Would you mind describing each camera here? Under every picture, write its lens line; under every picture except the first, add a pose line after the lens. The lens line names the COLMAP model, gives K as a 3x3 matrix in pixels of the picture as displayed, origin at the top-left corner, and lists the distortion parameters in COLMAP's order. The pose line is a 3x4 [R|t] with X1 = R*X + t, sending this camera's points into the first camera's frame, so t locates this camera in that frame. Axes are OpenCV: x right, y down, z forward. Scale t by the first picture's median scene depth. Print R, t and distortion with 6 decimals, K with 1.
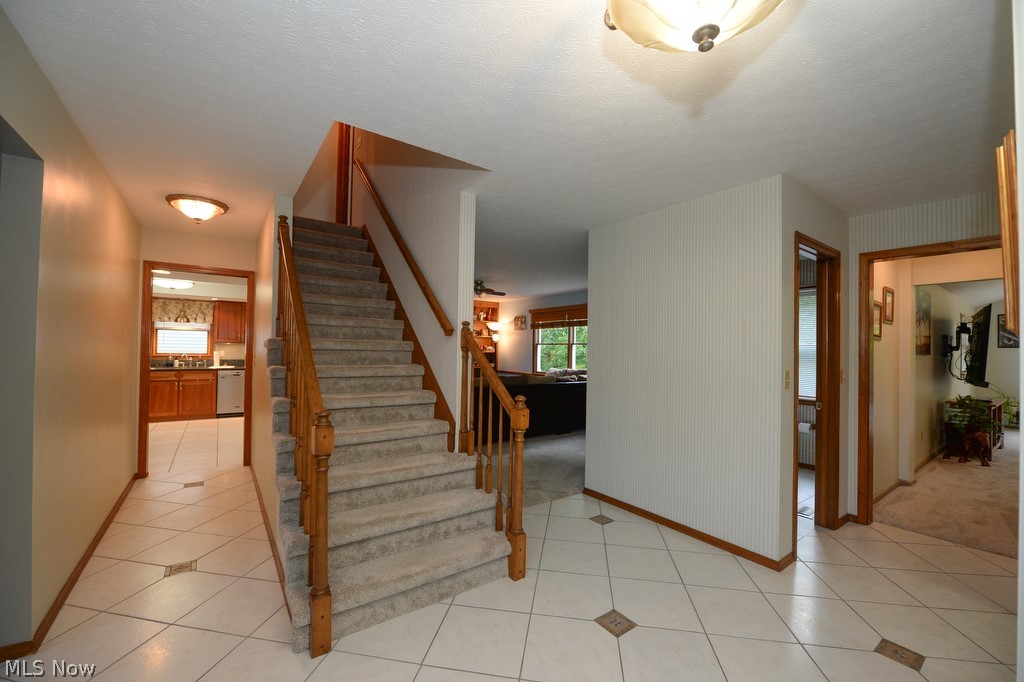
lens RADIAL K [[415.0, 0, 513.0], [0, 415.0, 341.9], [0, 0, 1]] dist [0.000781, 0.000046]
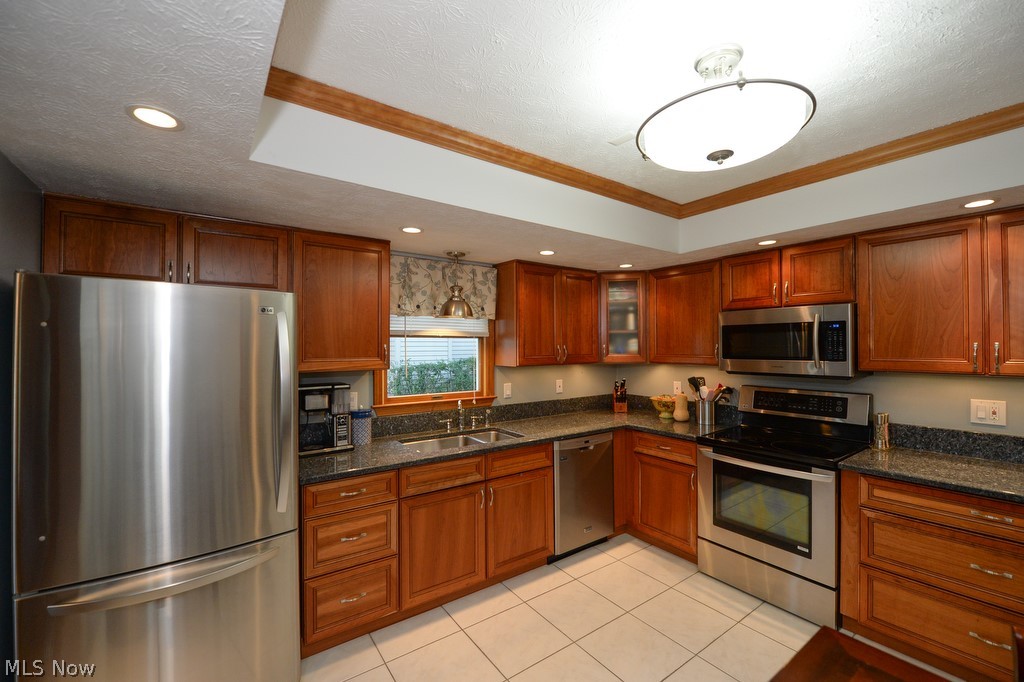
lens RADIAL K [[415.0, 0, 510.8], [0, 415.0, 344.0], [0, 0, 1]] dist [0.000781, 0.000046]
pose [[0.999818, -0.019073, 0.000460, -0.739026], [0.019066, 0.999751, 0.011628, -0.025170], [-0.000682, -0.011617, 0.999932, 0.614649]]
